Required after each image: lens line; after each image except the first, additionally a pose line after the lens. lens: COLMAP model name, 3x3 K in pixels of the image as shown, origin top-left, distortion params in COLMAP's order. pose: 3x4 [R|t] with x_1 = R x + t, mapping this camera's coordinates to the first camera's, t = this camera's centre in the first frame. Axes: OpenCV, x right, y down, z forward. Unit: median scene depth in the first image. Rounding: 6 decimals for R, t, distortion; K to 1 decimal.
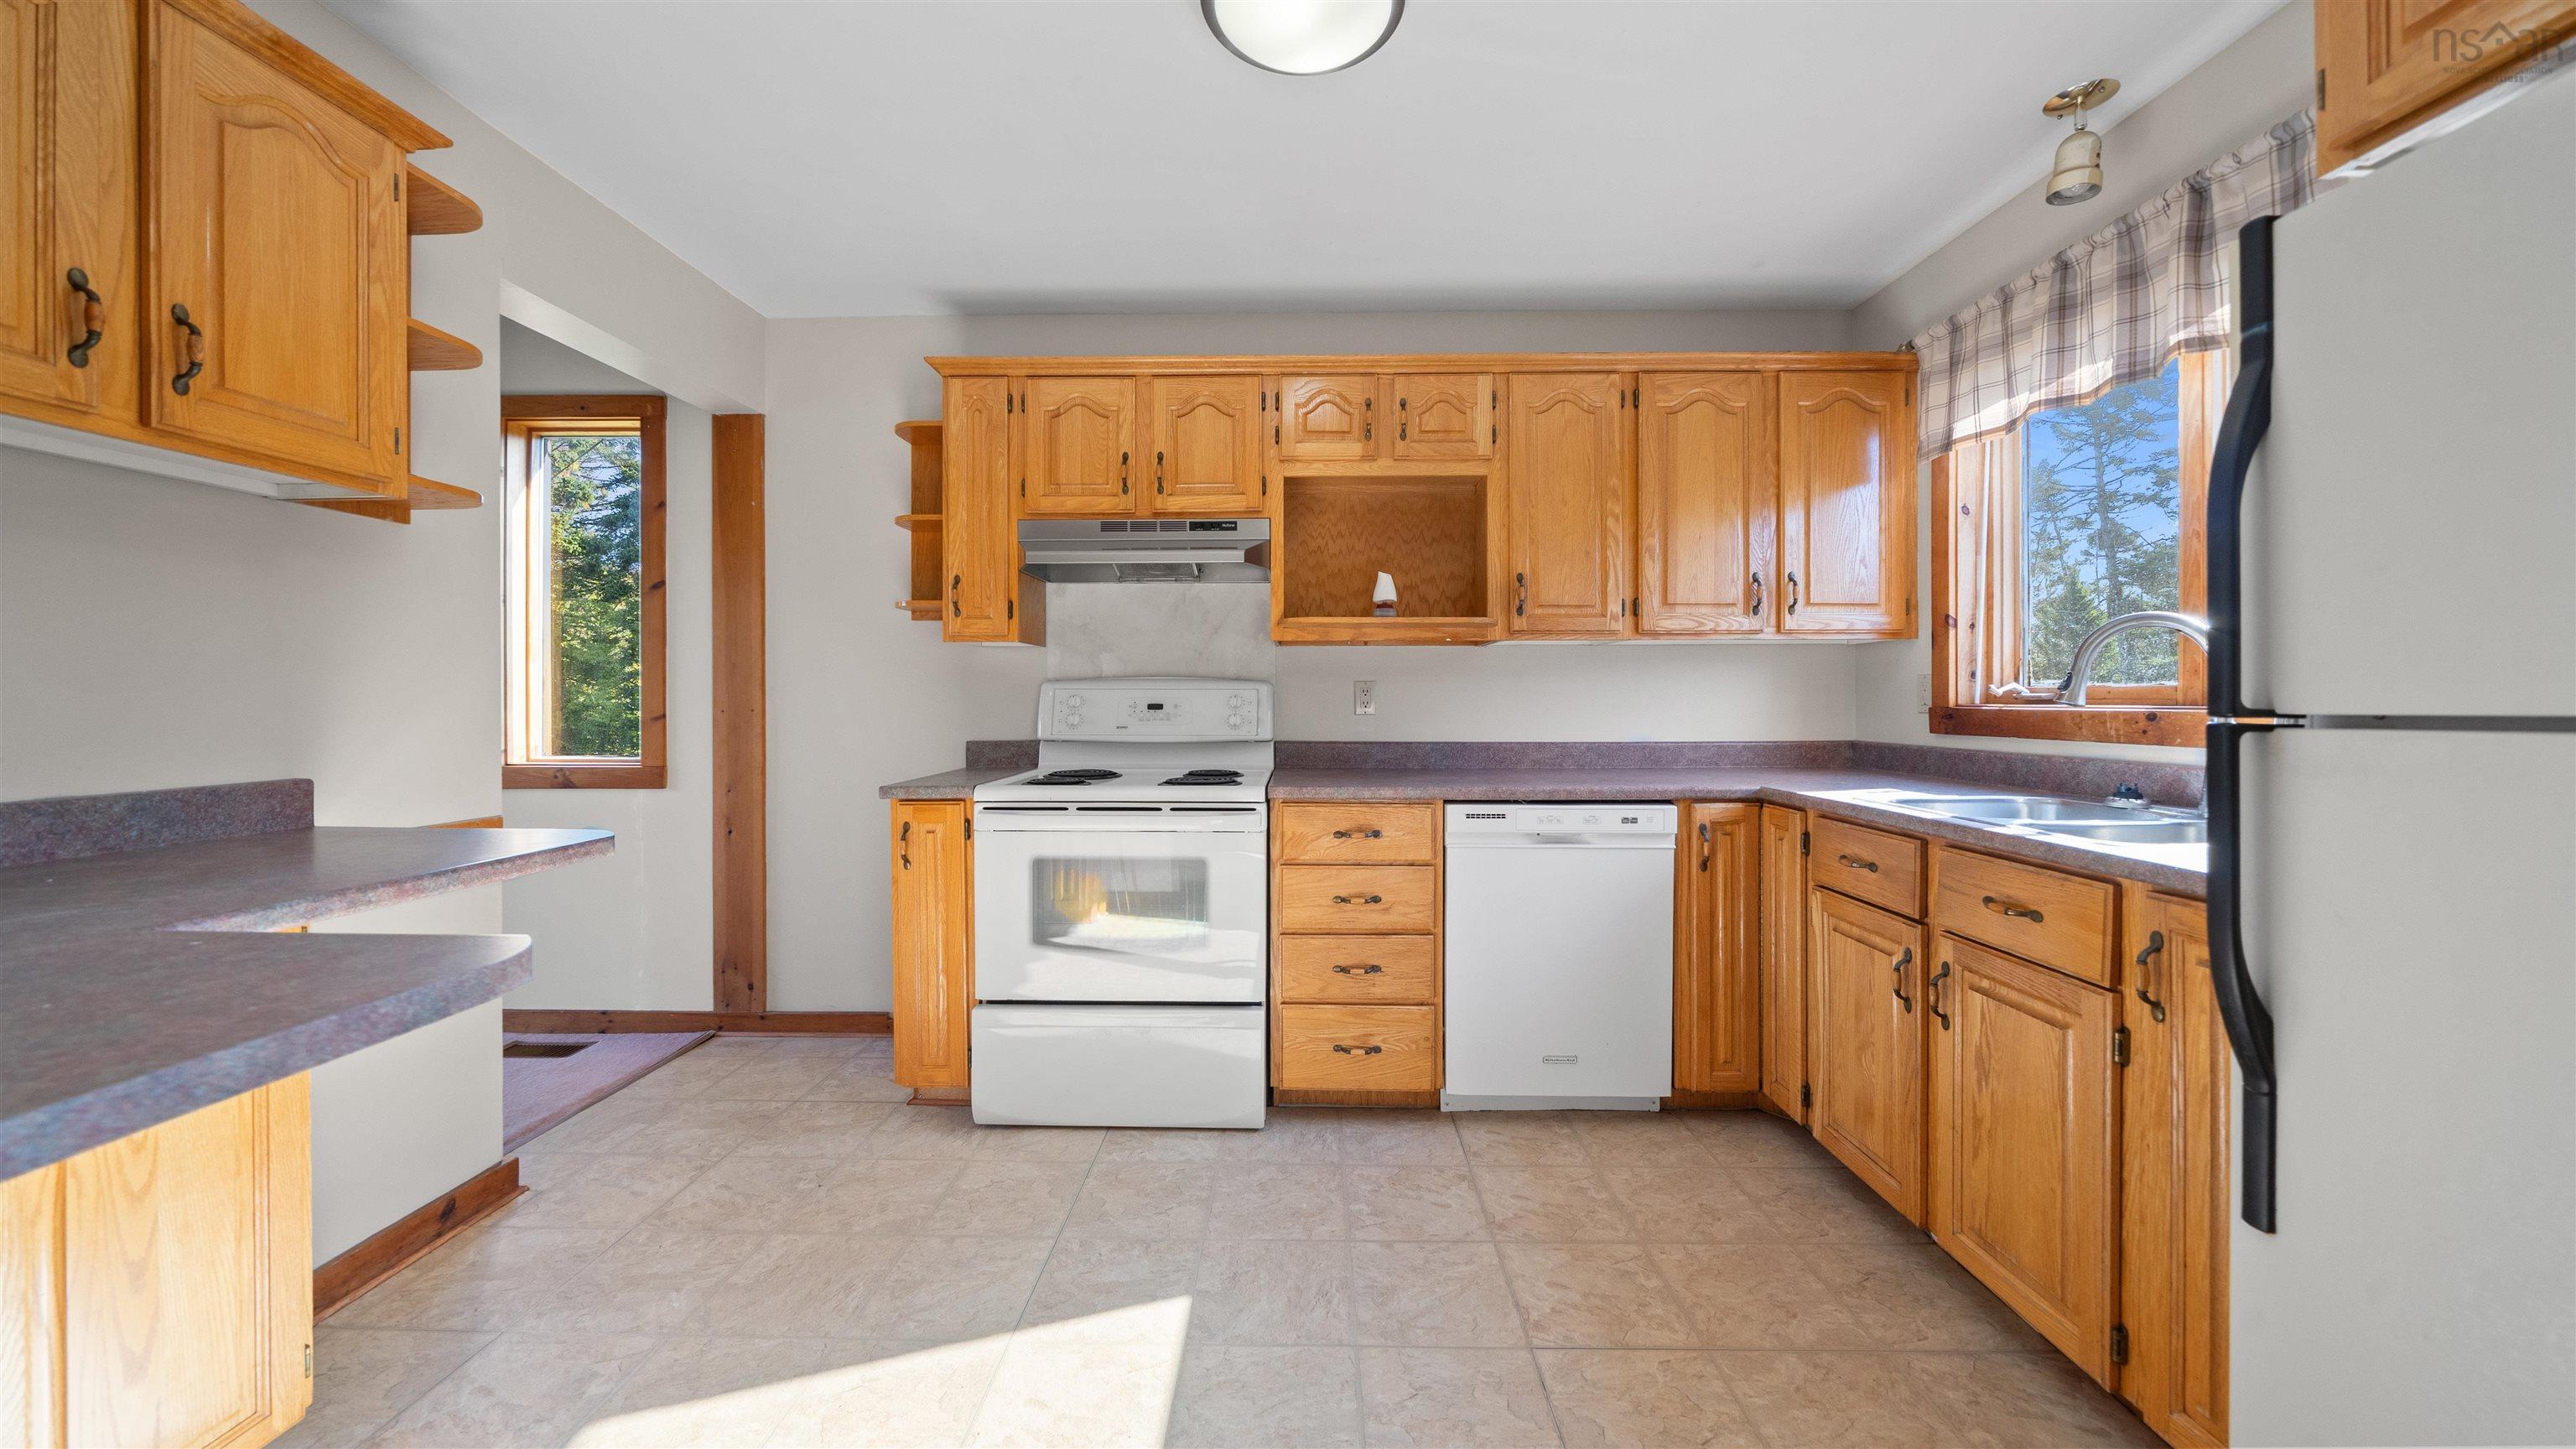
lens RADIAL K [[889.2, 0, 1288.0], [0, 889.2, 724.5], [0, 0, 1]] dist [-0.016251, 0.003578]
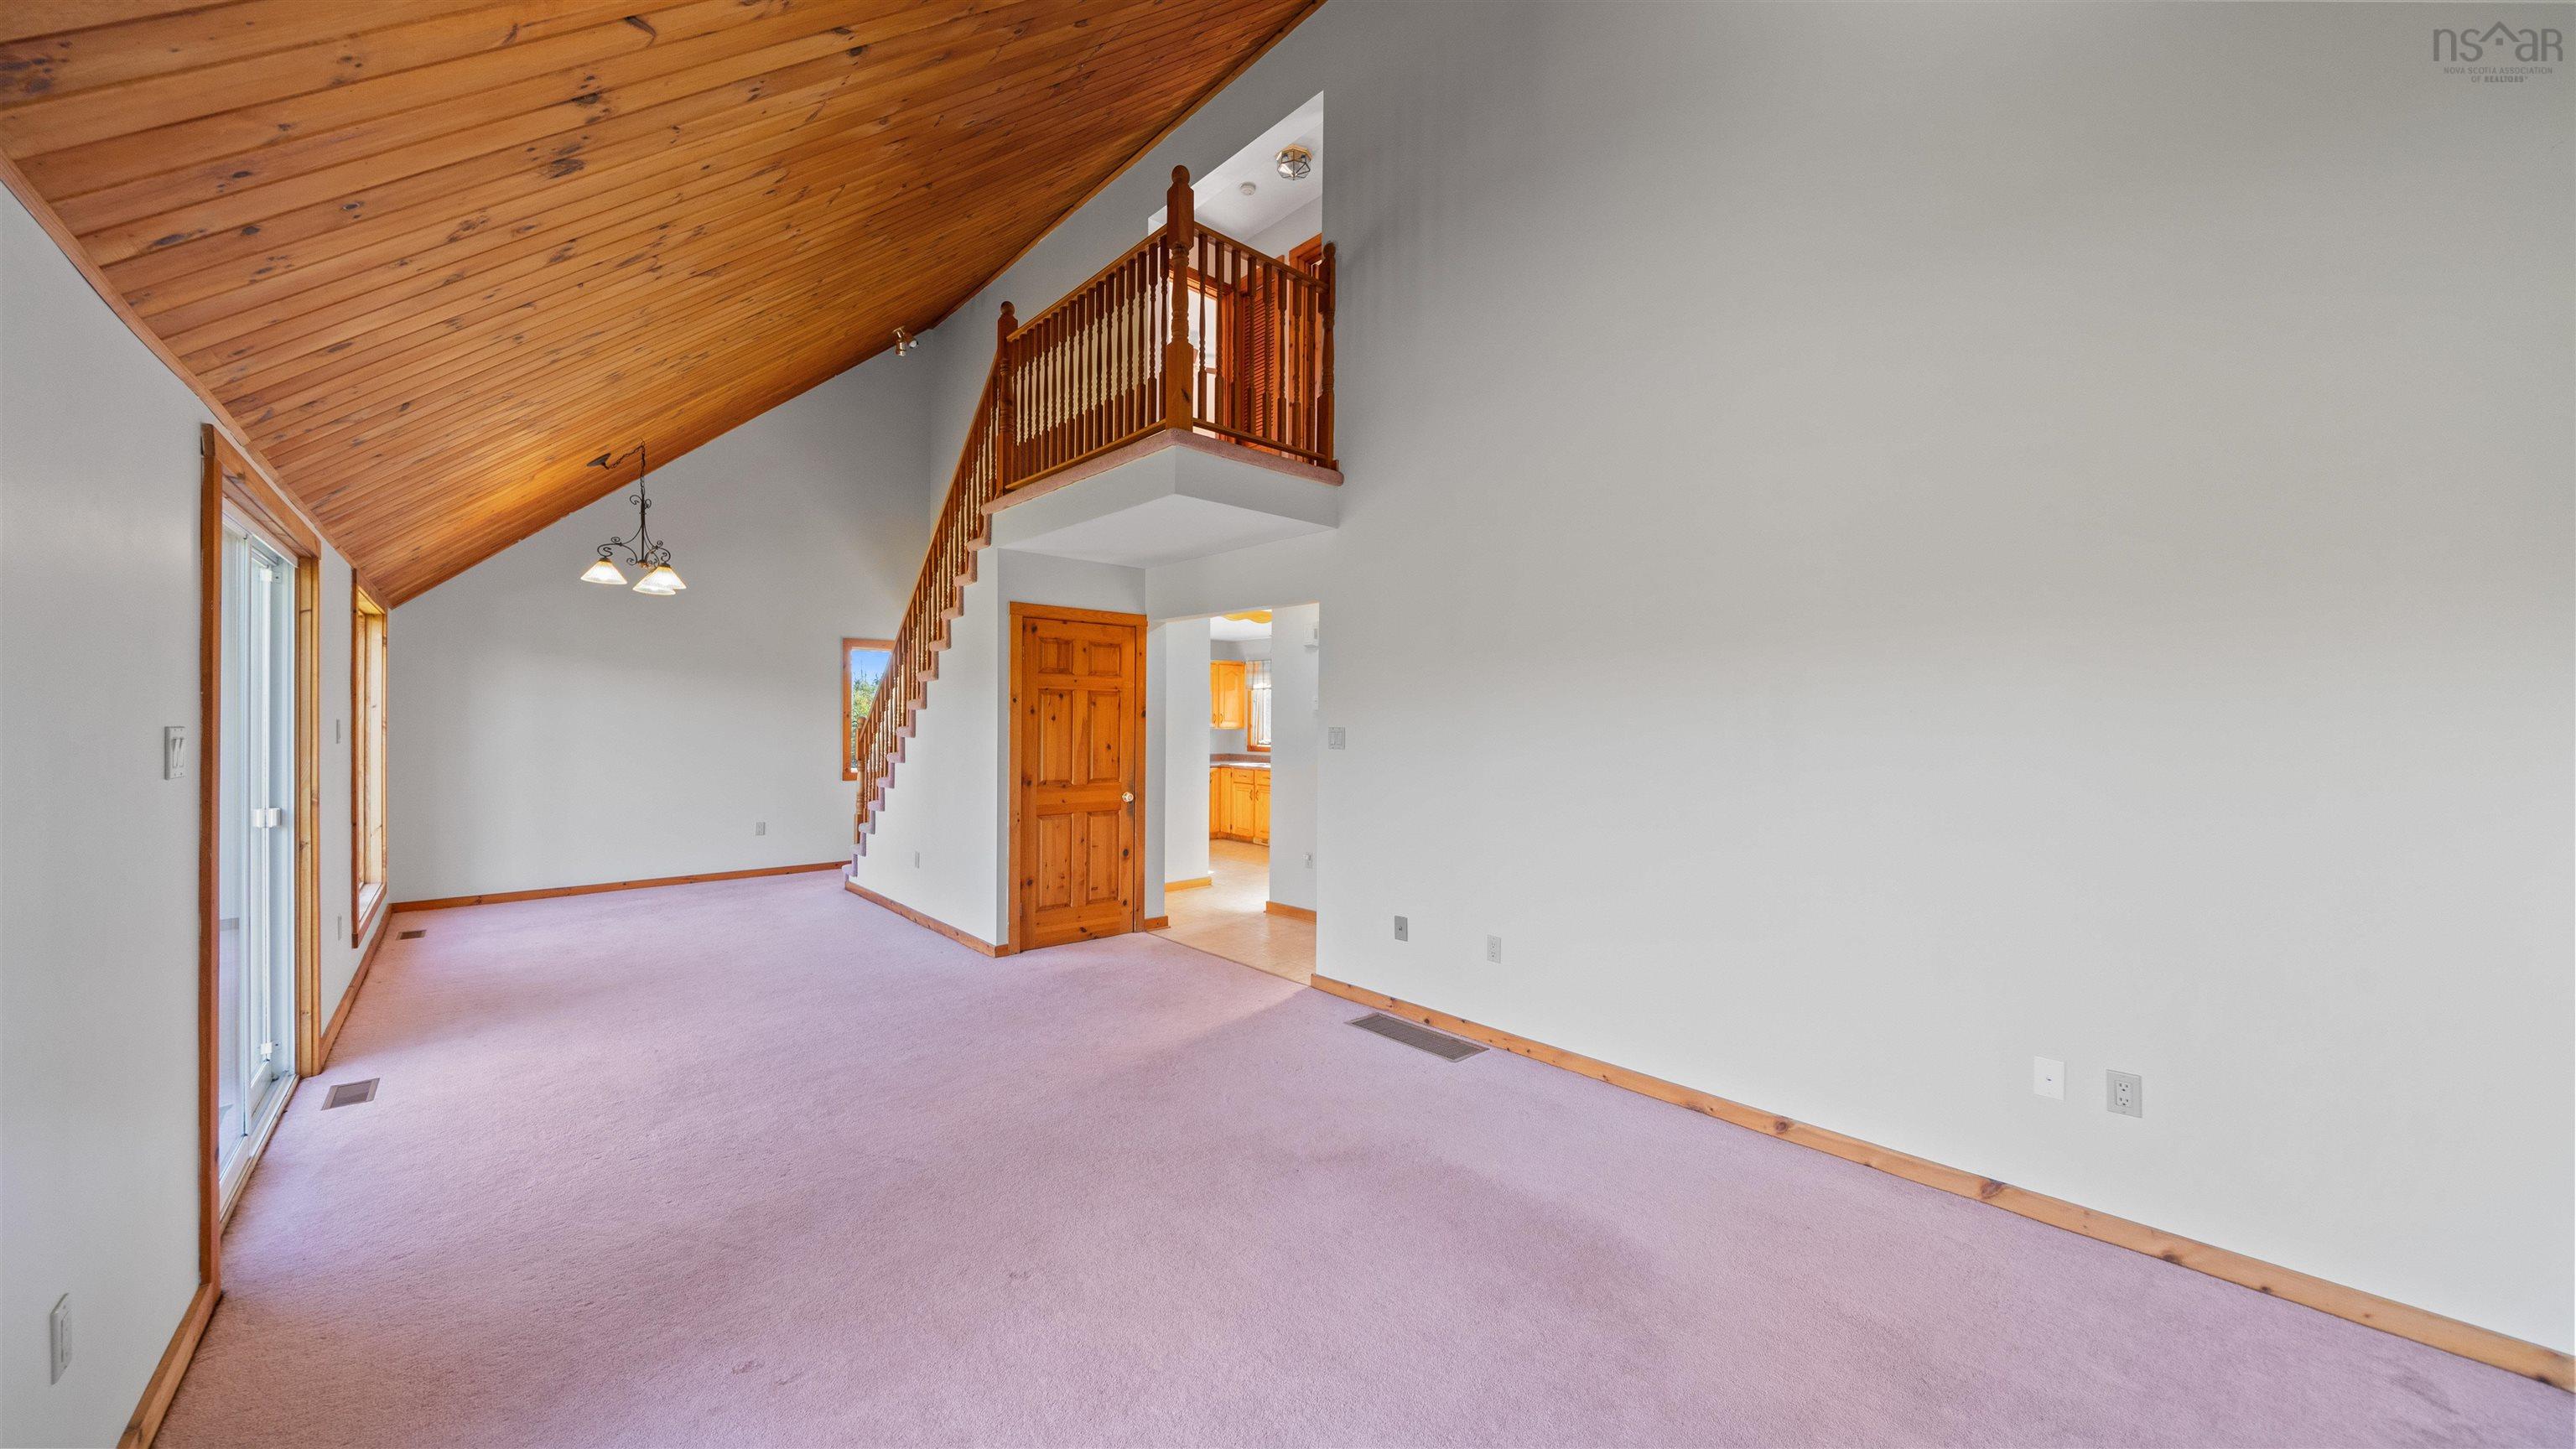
lens RADIAL K [[889.2, 0, 1288.0], [0, 889.2, 724.5], [0, 0, 1]] dist [-0.016251, 0.003578]
pose [[0.734222, 0.006679, 0.678877, -2.071922], [-0.001129, 0.999962, -0.008616, -0.084138], [-0.678909, 0.005560, 0.734201, -2.321625]]
